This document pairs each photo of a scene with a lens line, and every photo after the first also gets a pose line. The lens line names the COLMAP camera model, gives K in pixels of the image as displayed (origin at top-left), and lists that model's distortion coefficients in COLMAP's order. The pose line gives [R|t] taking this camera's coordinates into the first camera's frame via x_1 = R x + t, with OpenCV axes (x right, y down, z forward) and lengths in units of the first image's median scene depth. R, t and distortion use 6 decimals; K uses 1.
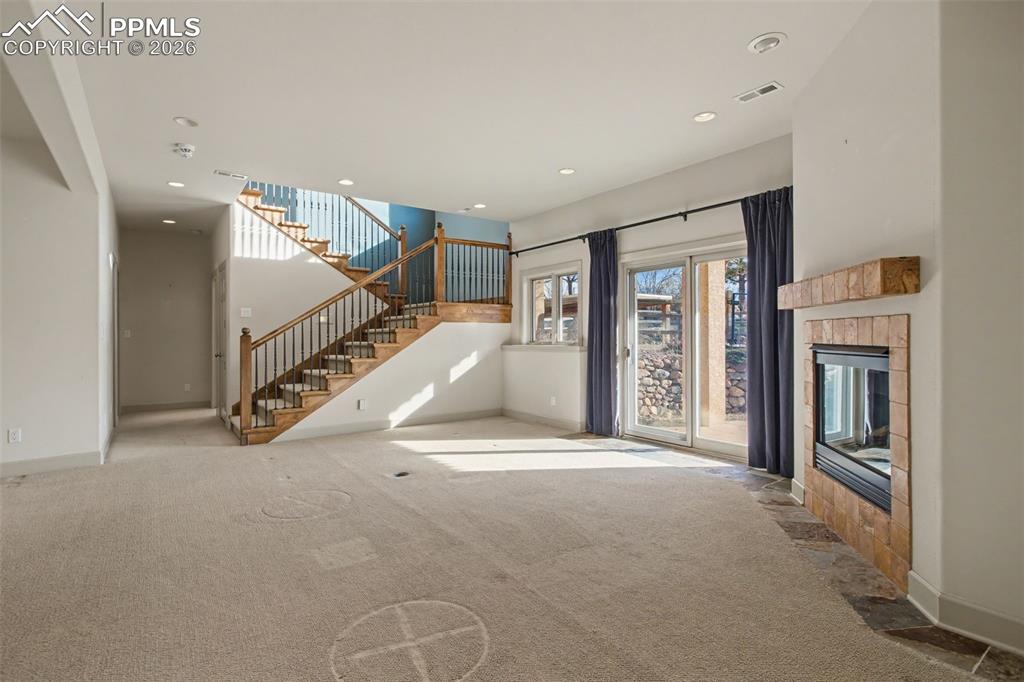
lens RADIAL K [[501.8, 0, 520.6], [0, 501.8, 338.0], [0, 0, 1]] dist [-0.003343, 0.001238]
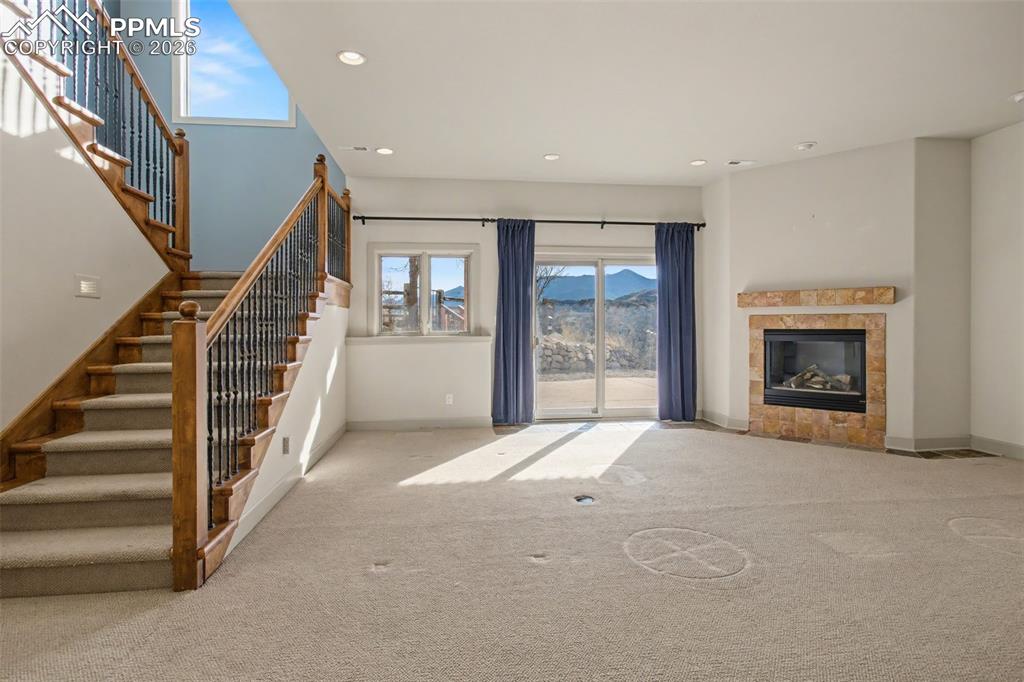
lens RADIAL K [[501.8, 0, 515.8], [0, 501.8, 332.7], [0, 0, 1]] dist [-0.003343, 0.001238]
pose [[0.494838, -0.008730, 0.868941, -0.725995], [0.006390, 0.999959, 0.006407, 0.004495], [-0.868962, 0.002382, 0.494874, 0.523954]]
